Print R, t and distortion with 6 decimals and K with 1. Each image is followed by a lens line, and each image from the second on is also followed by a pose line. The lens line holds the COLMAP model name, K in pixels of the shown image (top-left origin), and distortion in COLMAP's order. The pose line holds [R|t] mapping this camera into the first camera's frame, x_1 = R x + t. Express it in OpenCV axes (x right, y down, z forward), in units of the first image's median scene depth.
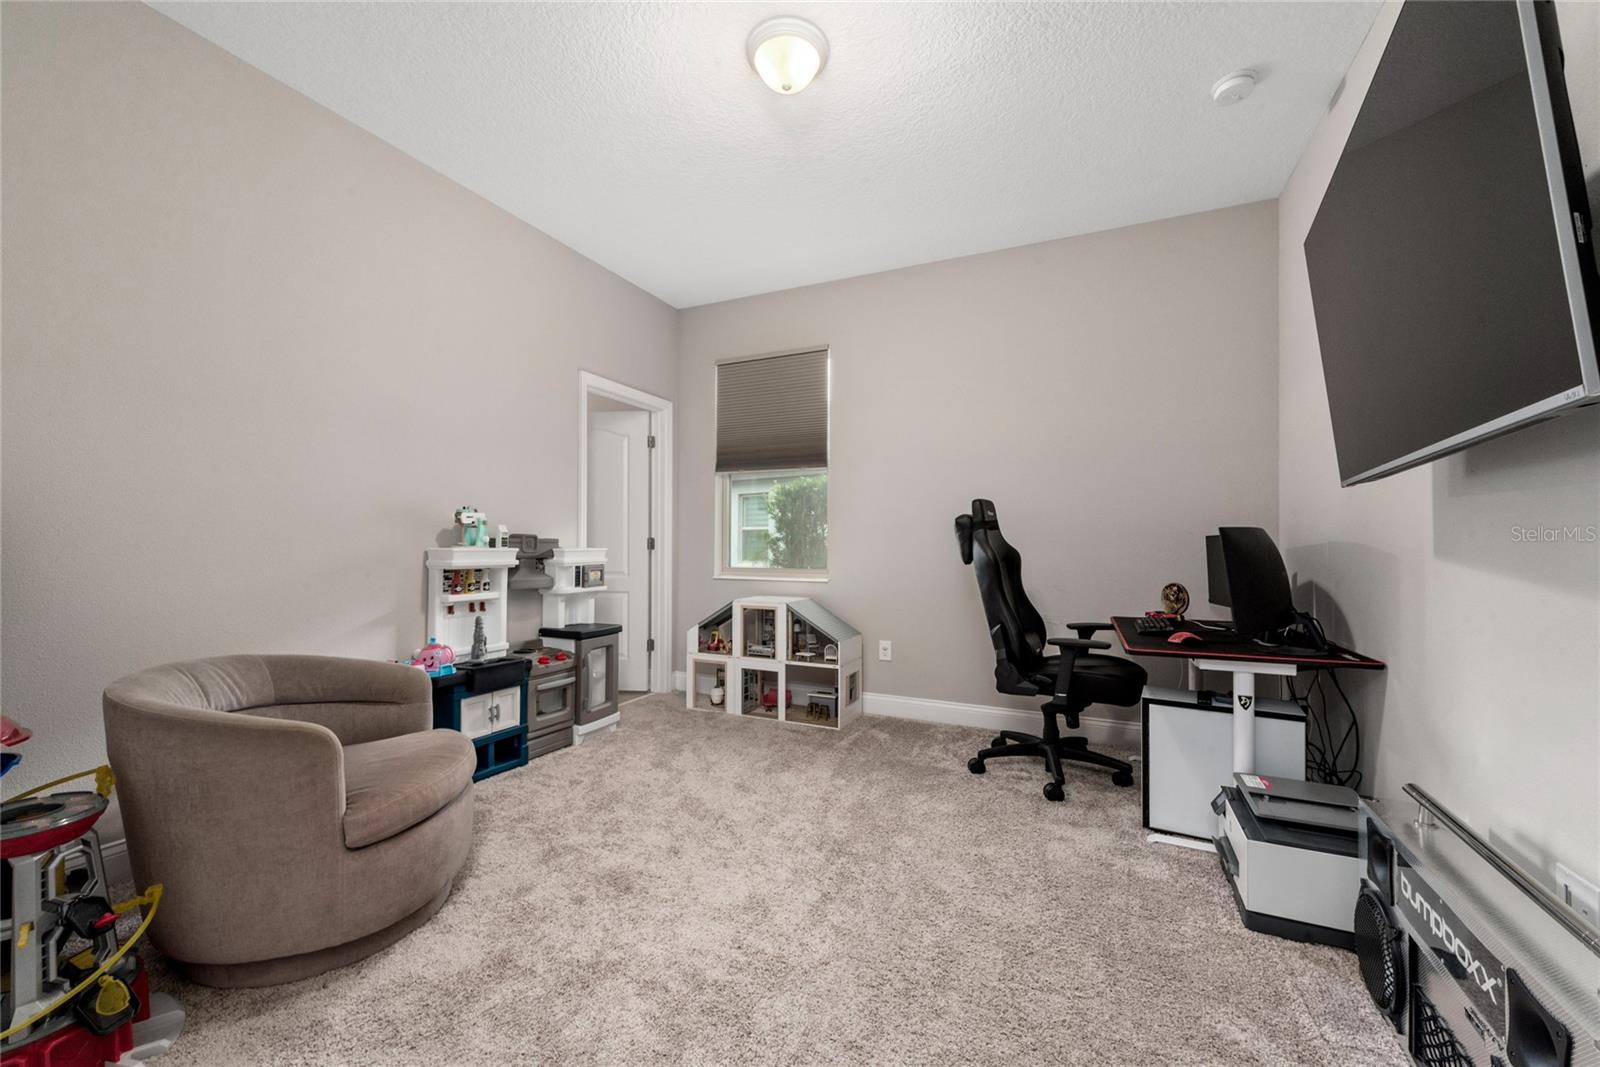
lens RADIAL K [[628.7, 0, 806.7], [0, 628.7, 539.6], [0, 0, 1]] dist [0.003562, -0.000282]
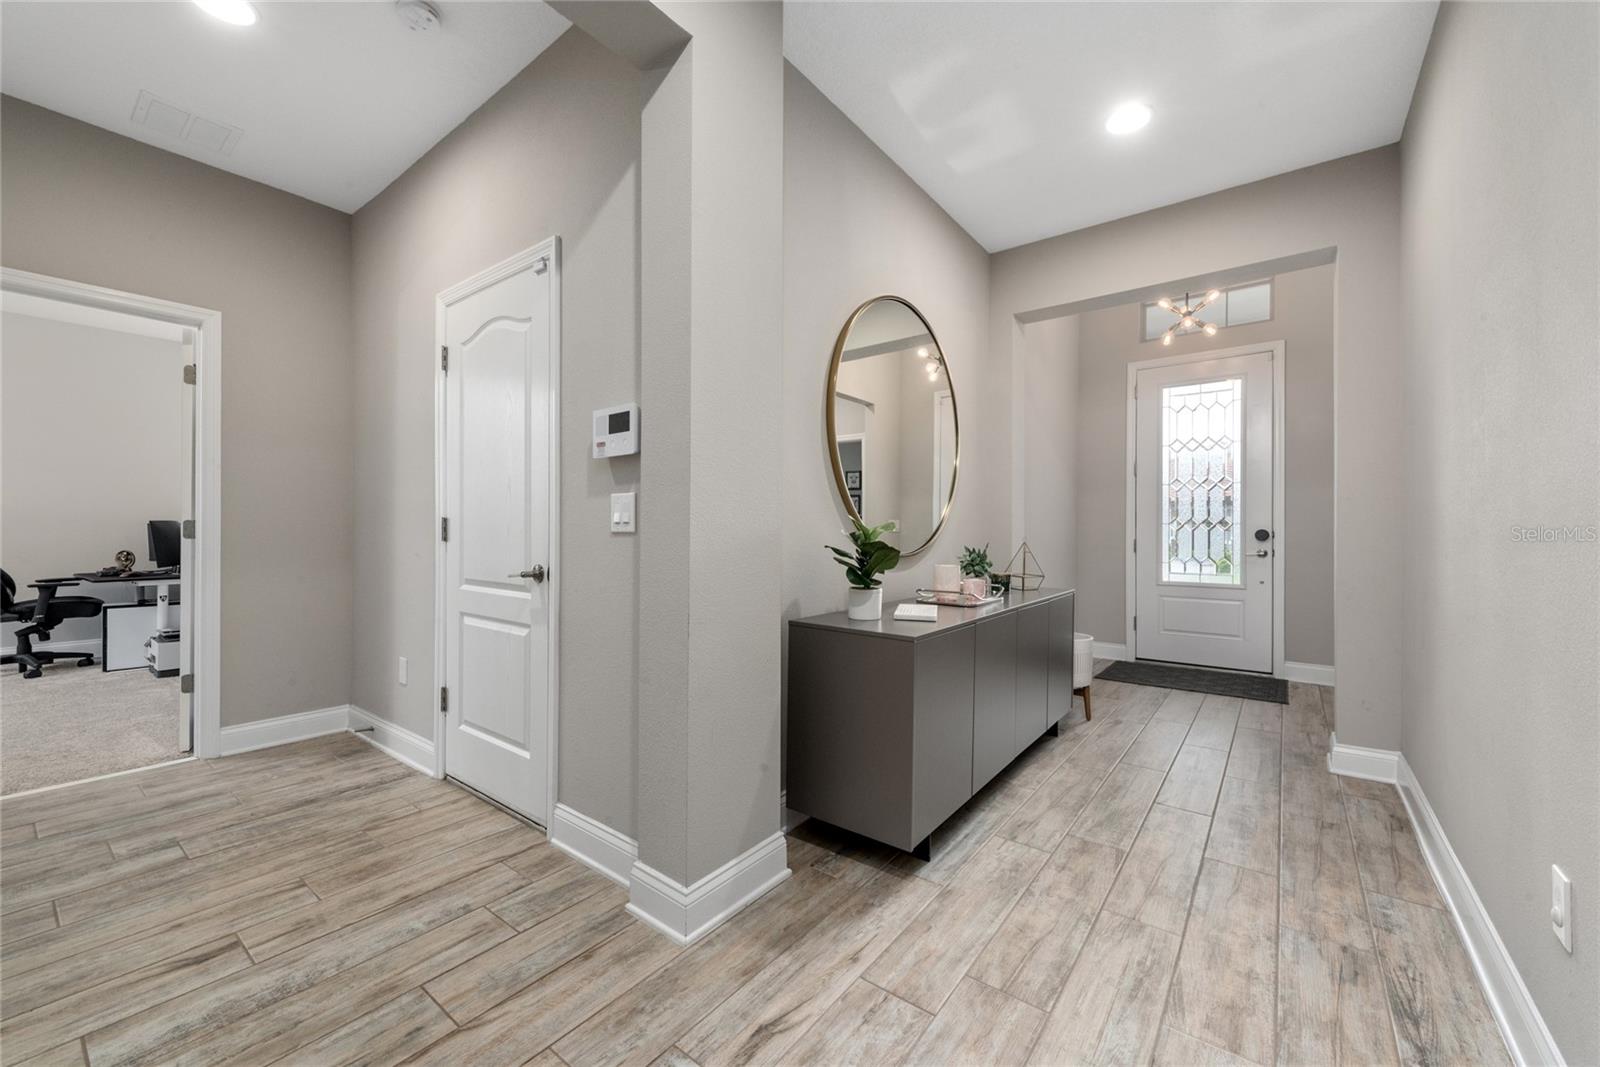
lens RADIAL K [[628.7, 0, 806.7], [0, 628.7, 539.6], [0, 0, 1]] dist [0.003562, -0.000282]
pose [[0.228939, -0.010996, 0.973379, -0.713025], [-0.001231, 0.999932, 0.011586, 0.015571], [-0.973440, -0.003851, 0.228910, -1.290341]]
